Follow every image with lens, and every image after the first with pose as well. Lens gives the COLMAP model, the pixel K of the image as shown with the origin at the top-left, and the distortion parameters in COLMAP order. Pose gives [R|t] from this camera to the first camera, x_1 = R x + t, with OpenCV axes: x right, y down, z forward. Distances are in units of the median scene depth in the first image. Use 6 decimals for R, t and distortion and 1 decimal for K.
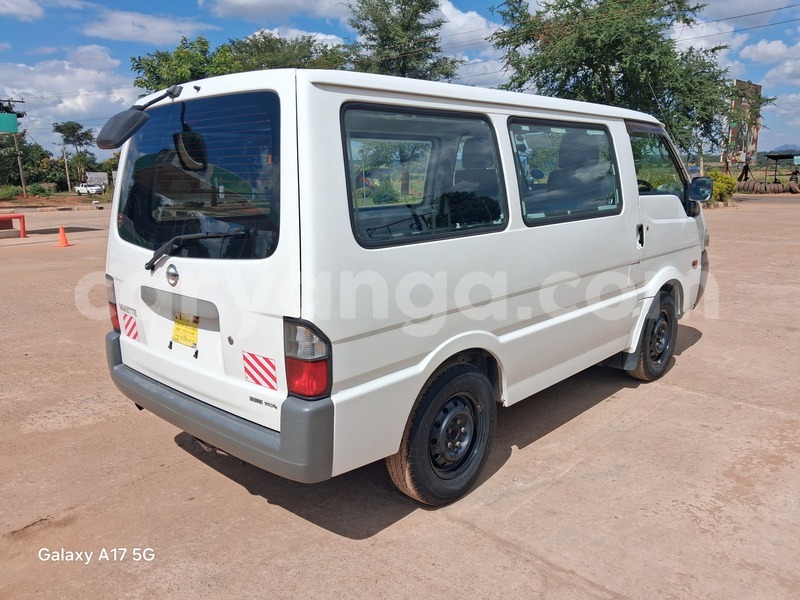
lens RADIAL K [[632.3, 0, 402.9], [0, 632.3, 296.8], [0, 0, 1]] dist [0.001131, -0.007600]
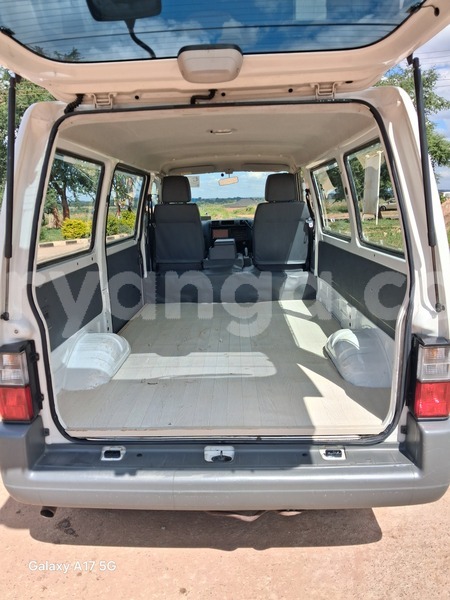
lens RADIAL K [[465.0, 0, 213.8], [0, 465.0, 312.9], [0, 0, 1]] dist [0.000265, -0.001607]
pose [[0.758203, -0.145823, 0.635503, -0.728177], [0.135921, 0.988606, 0.064683, -0.086645], [-0.637694, 0.037336, 0.769384, 0.555084]]
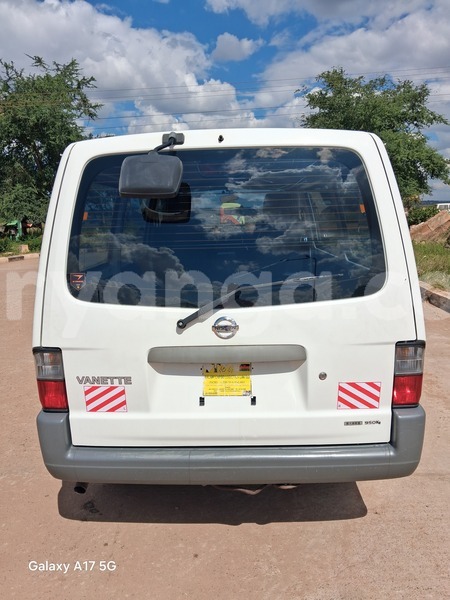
lens RADIAL K [[474.2, 0, 215.1], [0, 474.2, 299.5], [0, 0, 1]] dist [0.001131, -0.007600]
pose [[0.750455, -0.112912, 0.651205, -0.846463], [0.133611, 0.990873, 0.017832, -0.091717], [-0.647276, 0.073626, 0.758692, 0.451745]]
